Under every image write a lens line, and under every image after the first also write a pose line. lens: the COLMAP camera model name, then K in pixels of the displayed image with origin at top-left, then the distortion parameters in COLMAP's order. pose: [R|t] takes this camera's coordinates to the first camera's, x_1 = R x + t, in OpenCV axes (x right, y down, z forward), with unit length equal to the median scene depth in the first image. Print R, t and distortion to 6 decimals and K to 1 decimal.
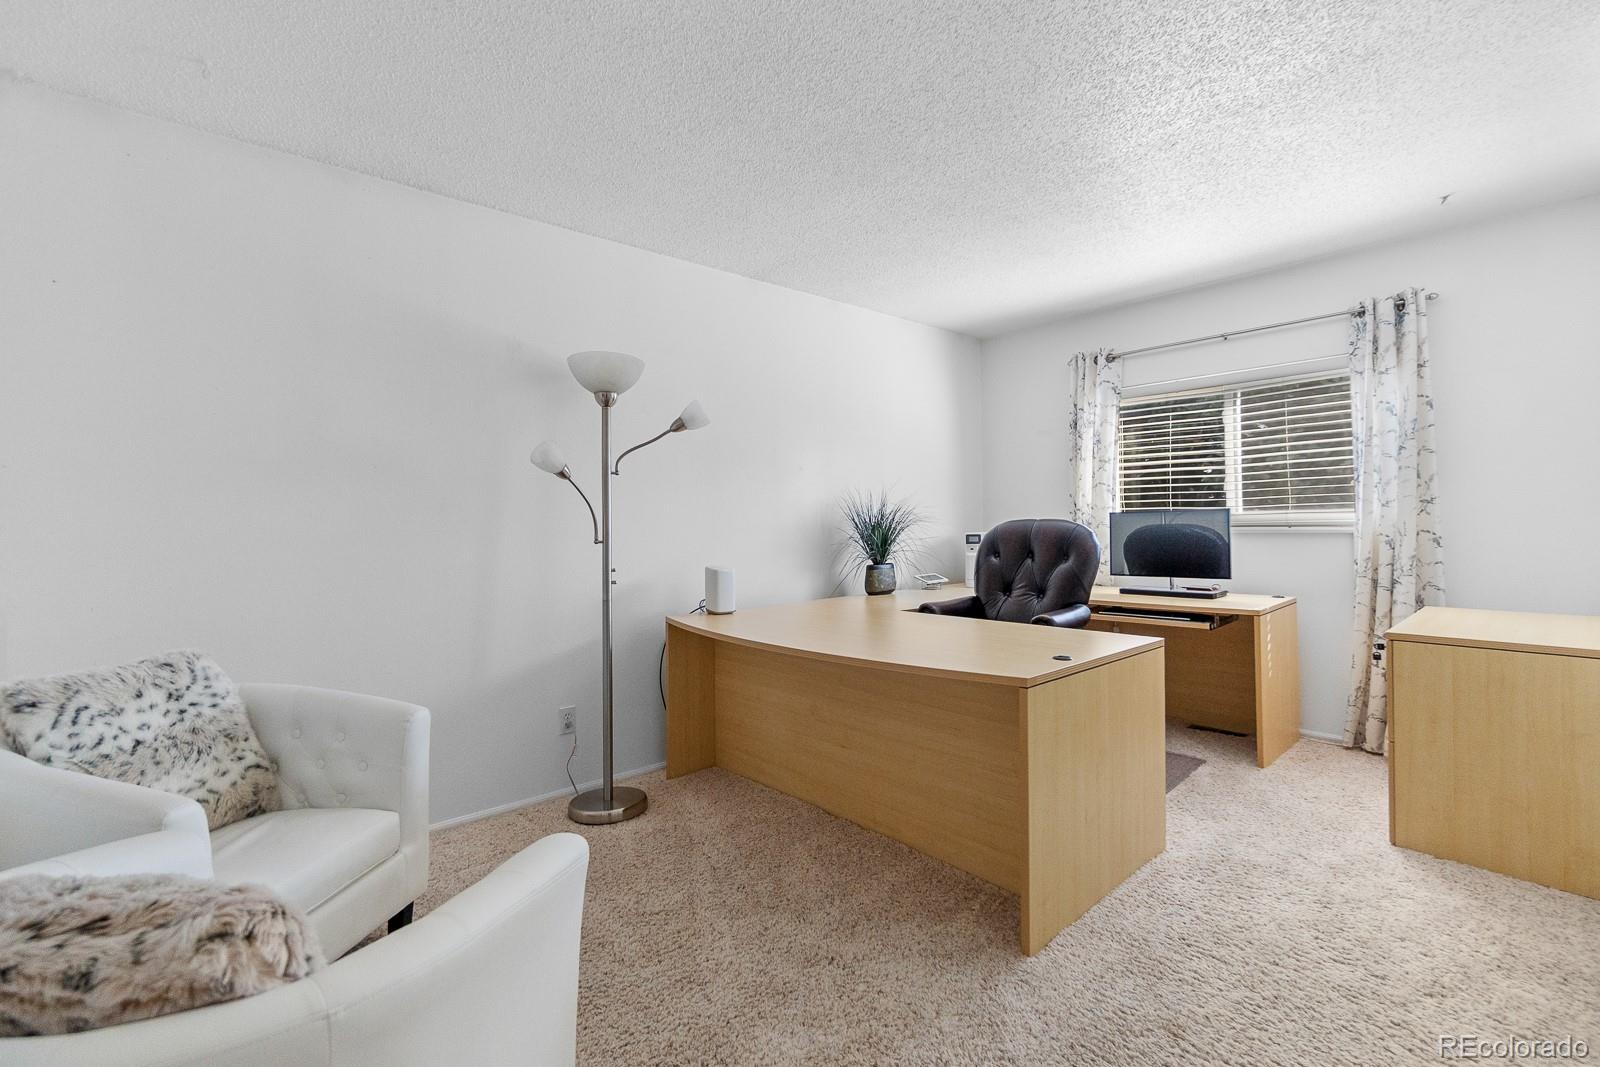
lens RADIAL K [[753.8, 0, 805.5], [0, 753.8, 528.6], [0, 0, 1]] dist [0.000003, 0.000470]
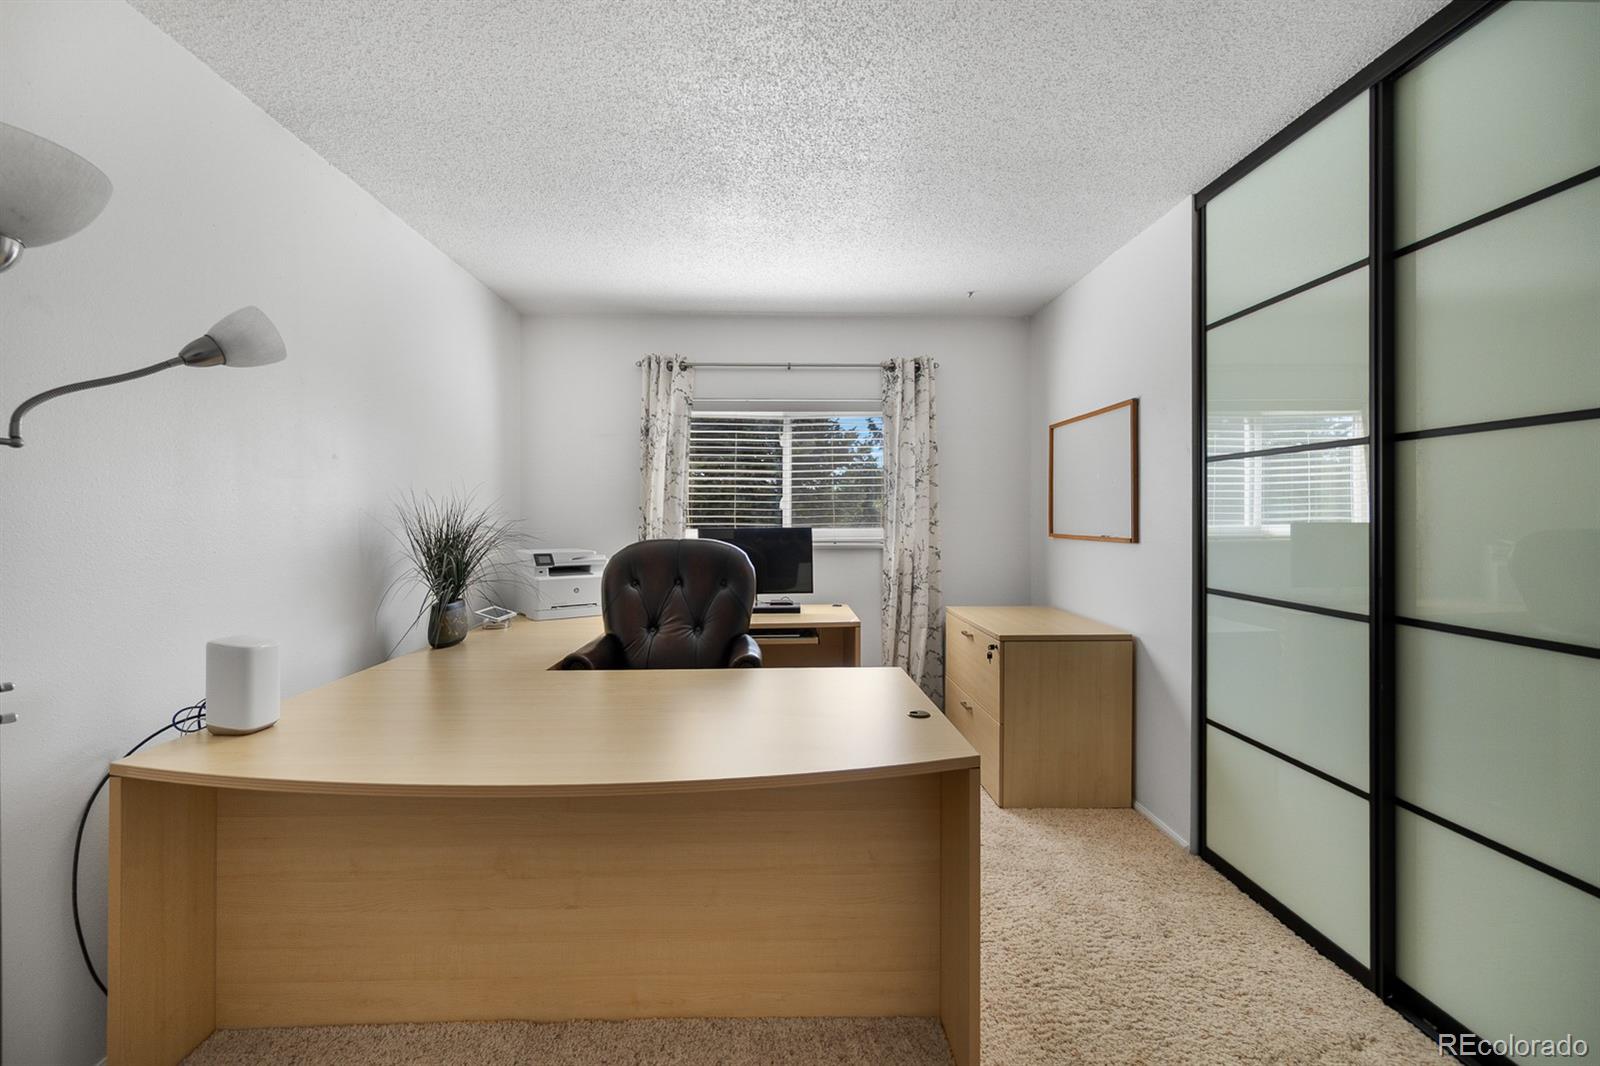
lens RADIAL K [[710.9, 0, 780.0], [0, 710.9, 516.2], [0, 0, 1]] dist [-0.003128, 0.000167]
pose [[0.629621, 0.014518, 0.776767, -0.262587], [-0.002891, 0.999862, -0.016344, -0.026198], [-0.776897, 0.008045, 0.629576, 0.410402]]
